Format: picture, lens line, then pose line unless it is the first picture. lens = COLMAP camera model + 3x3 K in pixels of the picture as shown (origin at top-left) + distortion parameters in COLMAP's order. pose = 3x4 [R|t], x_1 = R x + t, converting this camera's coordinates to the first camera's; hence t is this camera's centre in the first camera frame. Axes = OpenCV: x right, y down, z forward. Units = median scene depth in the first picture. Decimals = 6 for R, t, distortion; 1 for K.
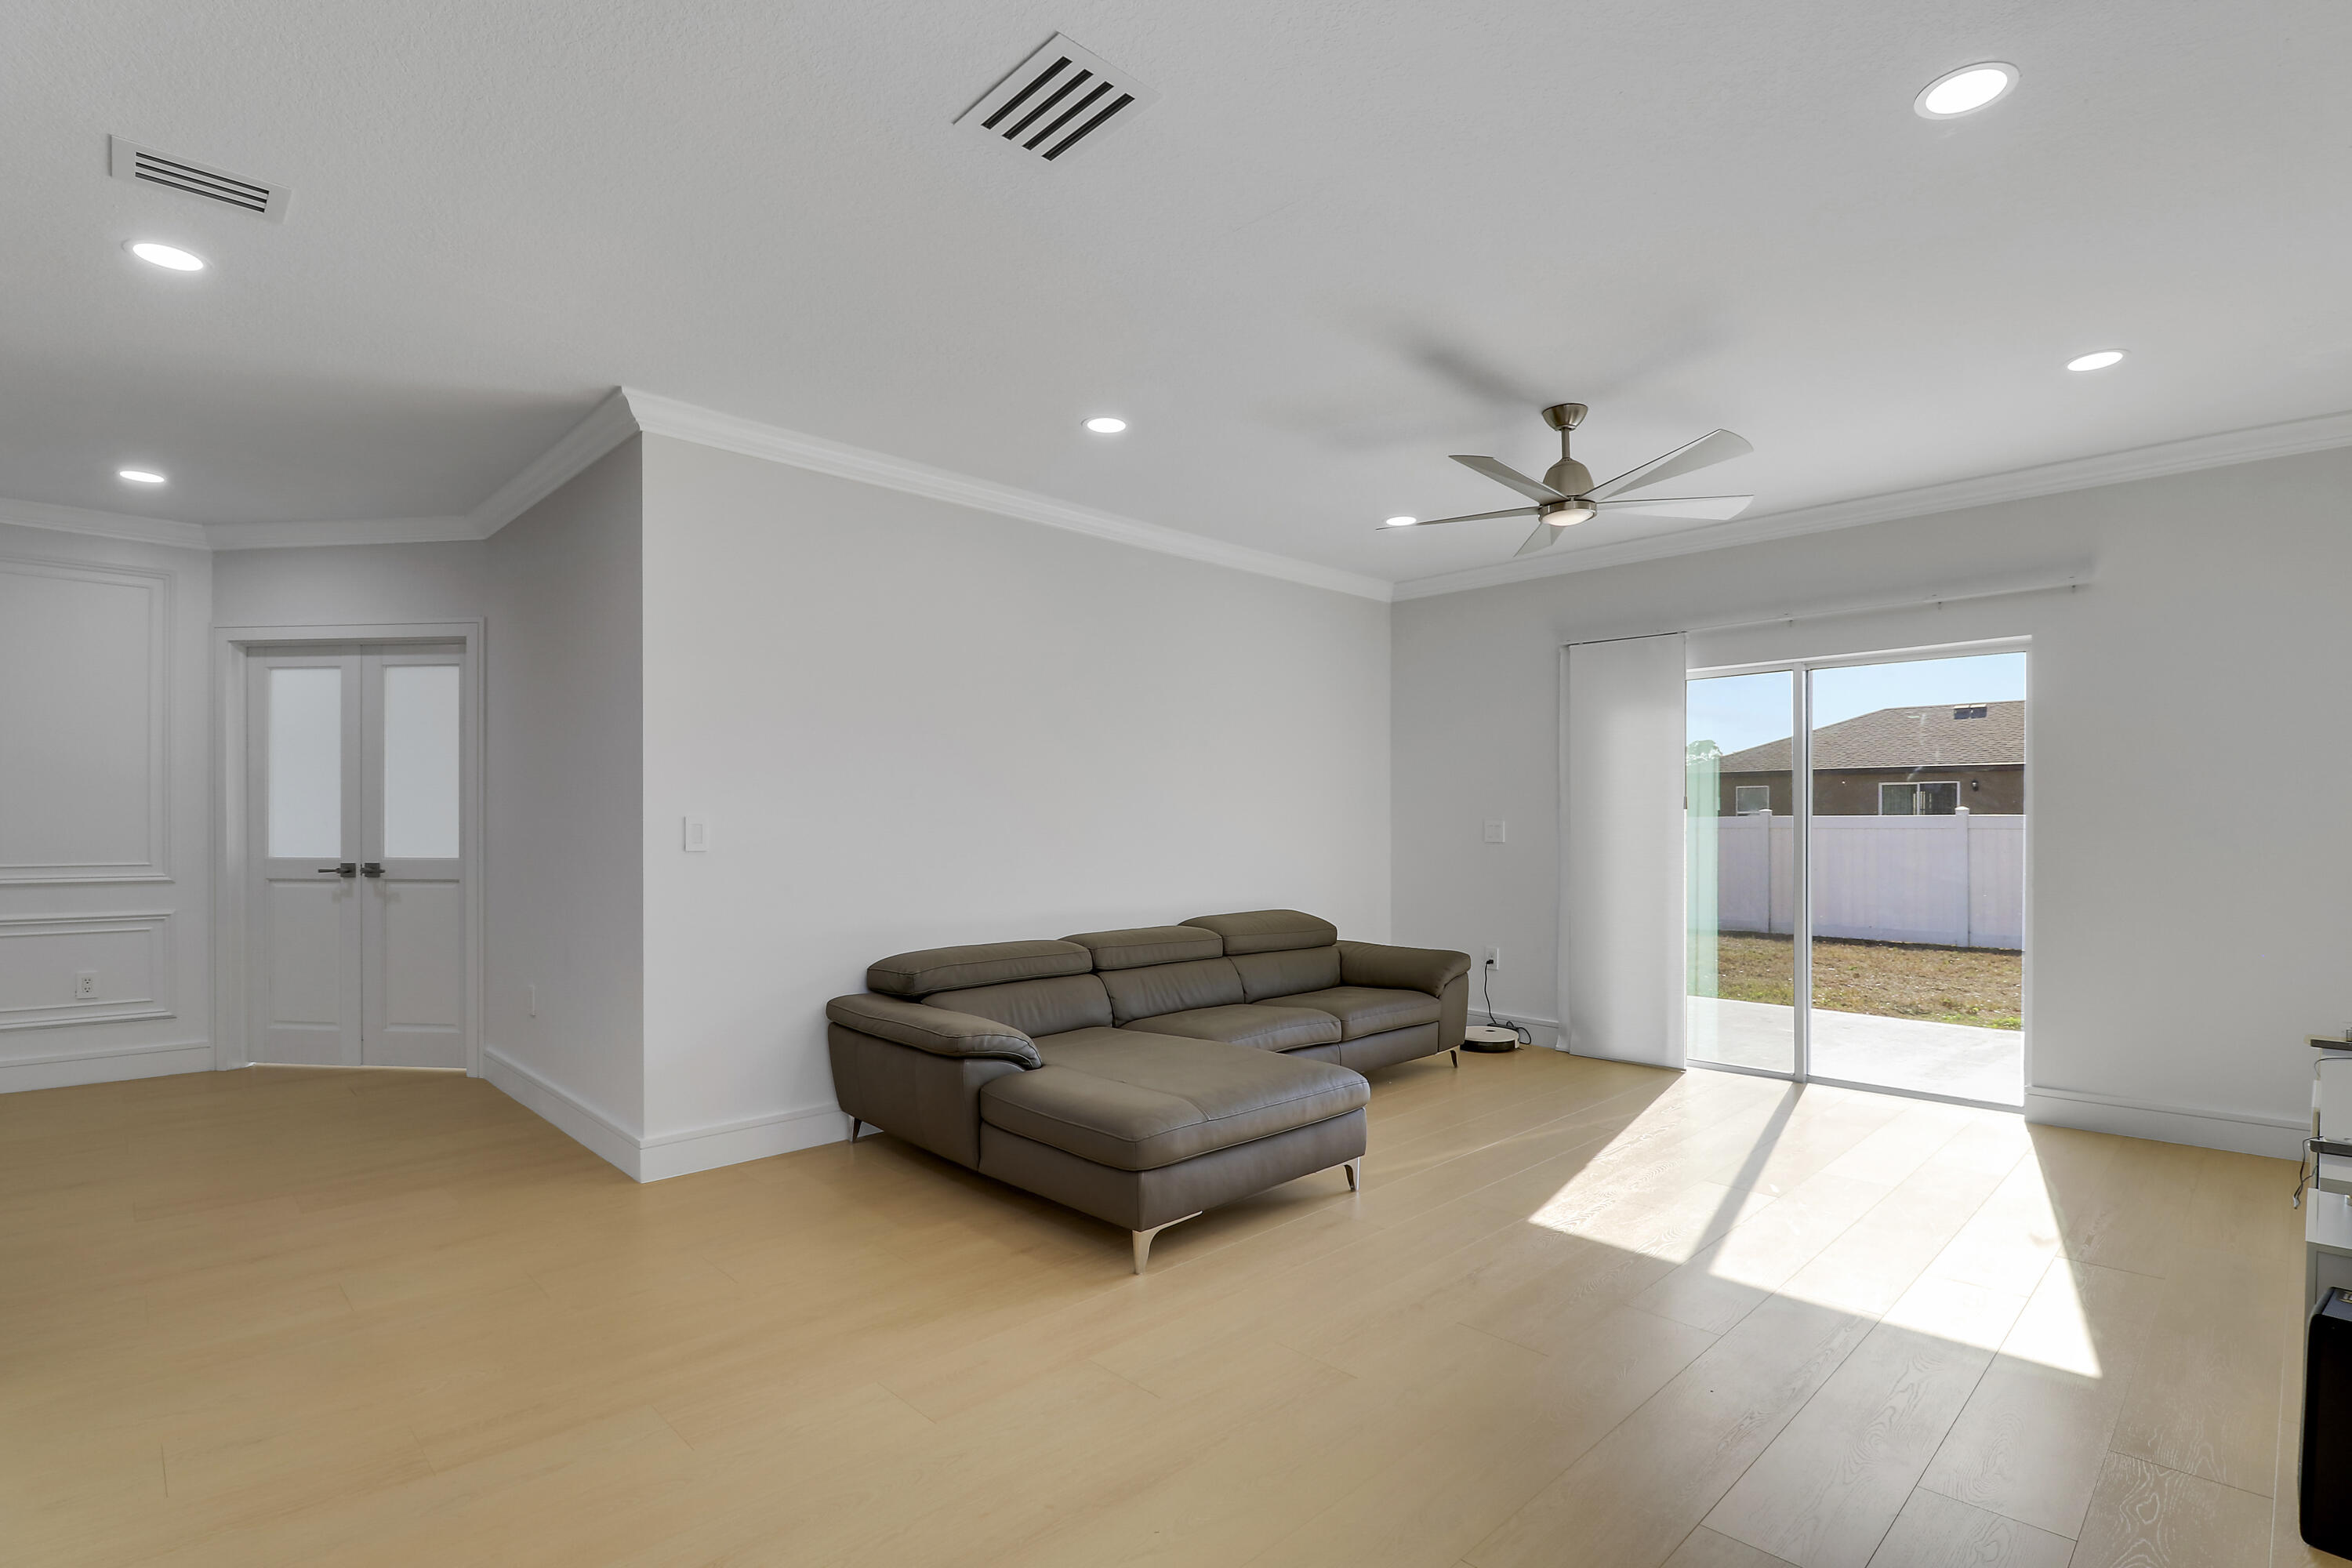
lens RADIAL K [[1102.5, 0, 1176.5], [0, 1102.5, 820.5], [0, 0, 1]] dist [0.001384, 0.000018]
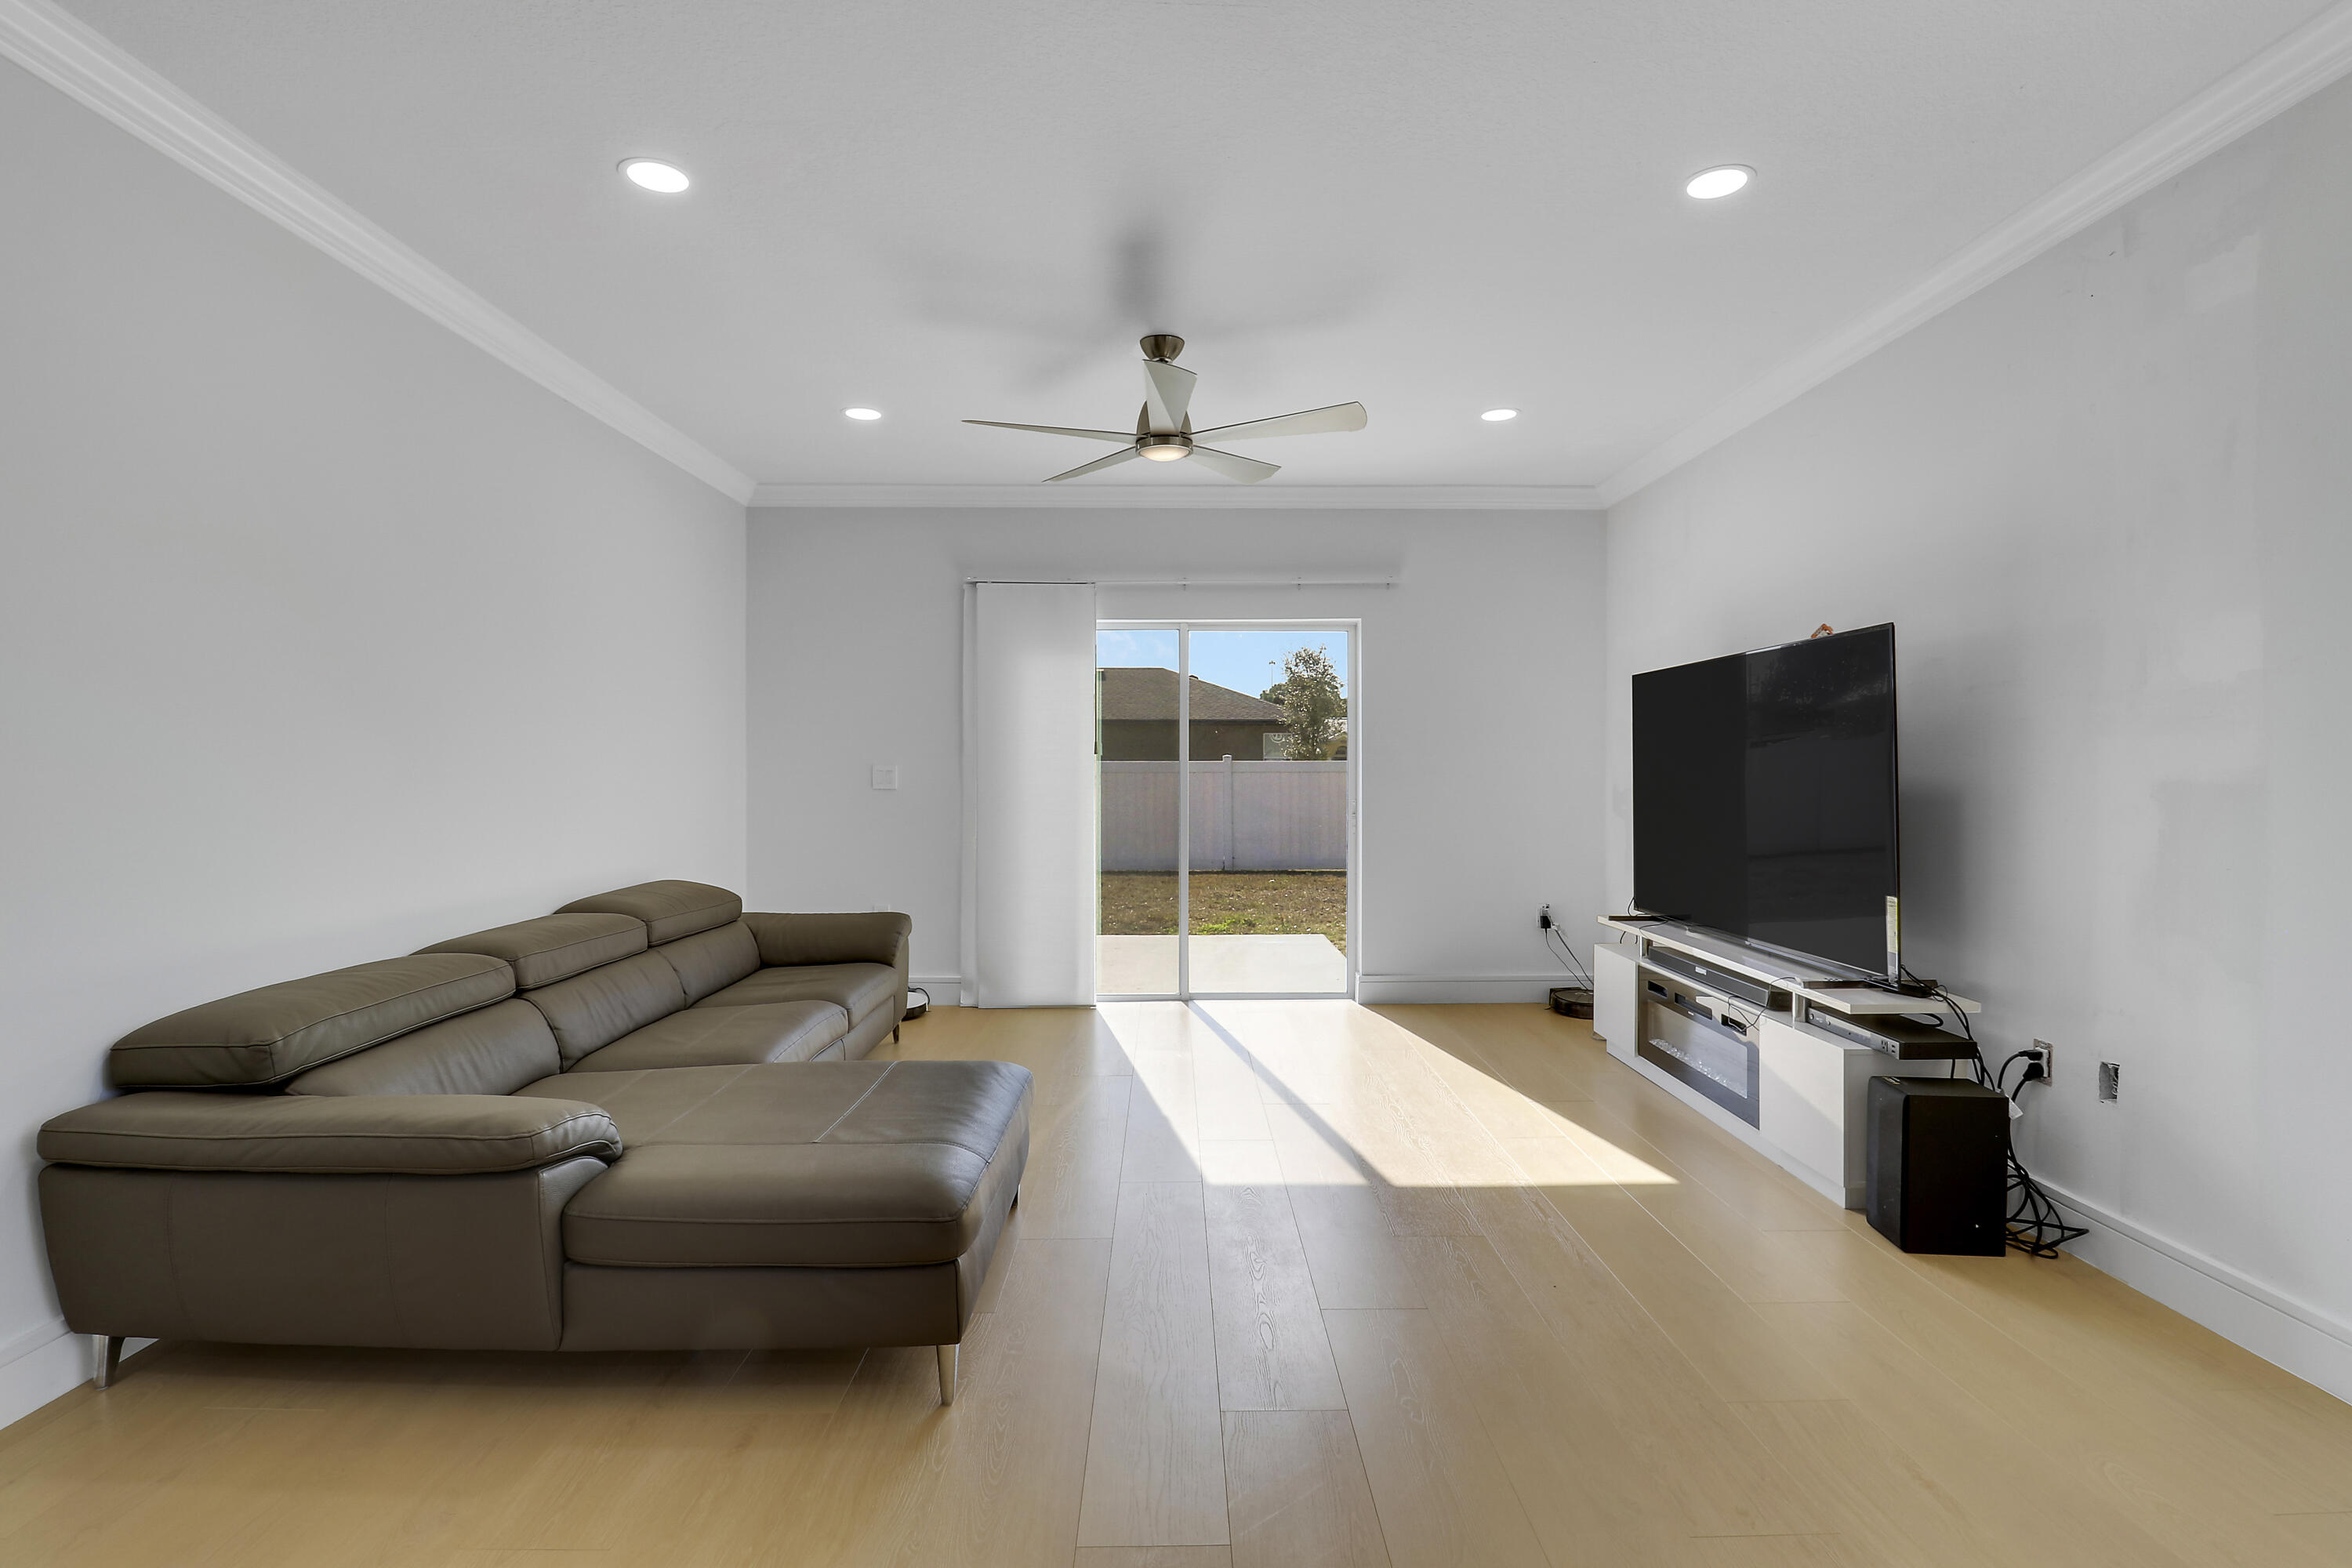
lens RADIAL K [[1126.1, 0, 1167.5], [0, 1126.1, 774.1], [0, 0, 1]] dist [0.028996, -0.031825]
pose [[0.693372, -0.004940, 0.720563, -0.268878], [0.000005, 0.999977, 0.006850, 0.000885], [-0.720580, -0.004746, 0.693356, 0.229871]]
